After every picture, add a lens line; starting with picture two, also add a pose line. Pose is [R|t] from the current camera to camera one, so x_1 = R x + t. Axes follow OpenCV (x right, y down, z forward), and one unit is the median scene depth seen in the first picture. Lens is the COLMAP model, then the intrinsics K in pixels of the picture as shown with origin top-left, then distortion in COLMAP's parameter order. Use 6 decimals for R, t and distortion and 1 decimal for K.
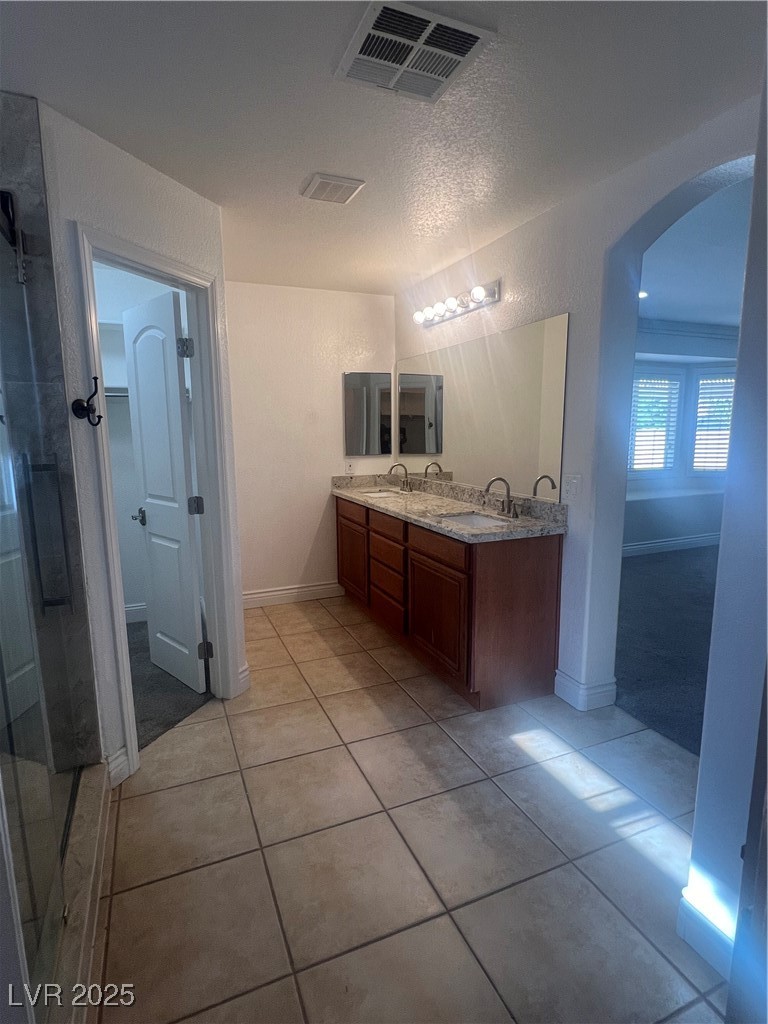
lens RADIAL K [[531.6, 0, 382.1], [0, 531.6, 514.1], [0, 0, 1]] dist [-0.005638, -0.000120]
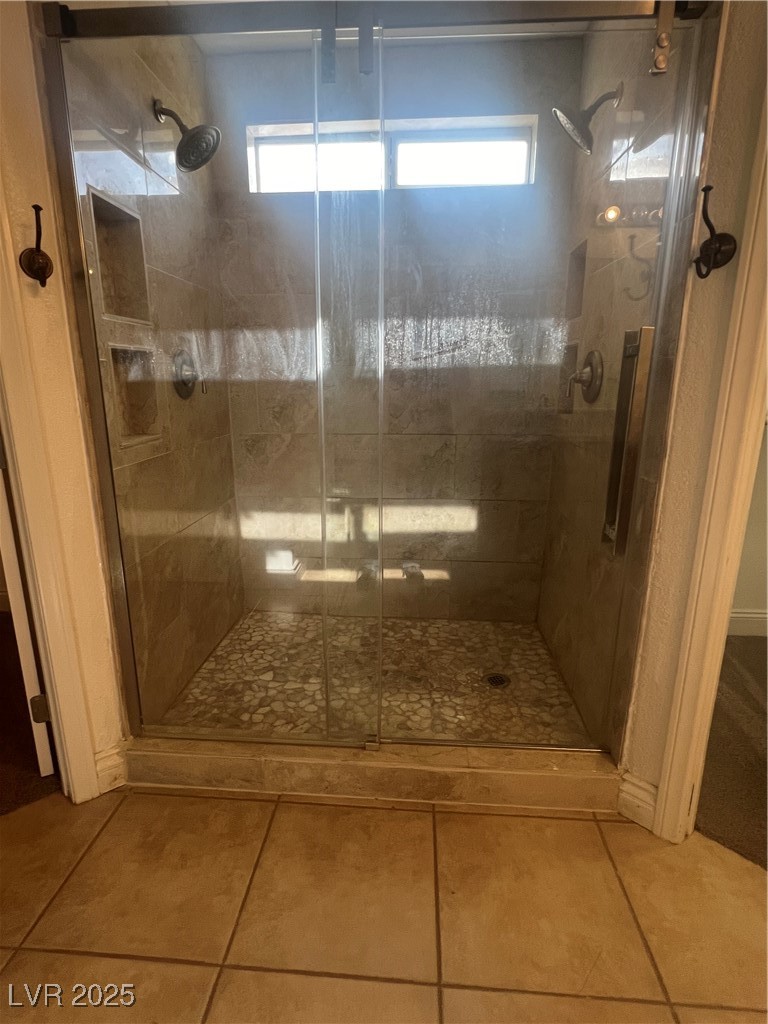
lens RADIAL K [[531.6, 0, 382.6], [0, 531.6, 512.8], [0, 0, 1]] dist [-0.005638, -0.000120]
pose [[-0.456248, 0.231323, -0.859259, 0.189588], [-0.134258, 0.936671, 0.323452, -0.069049], [0.879666, 0.262937, -0.396298, 0.963092]]
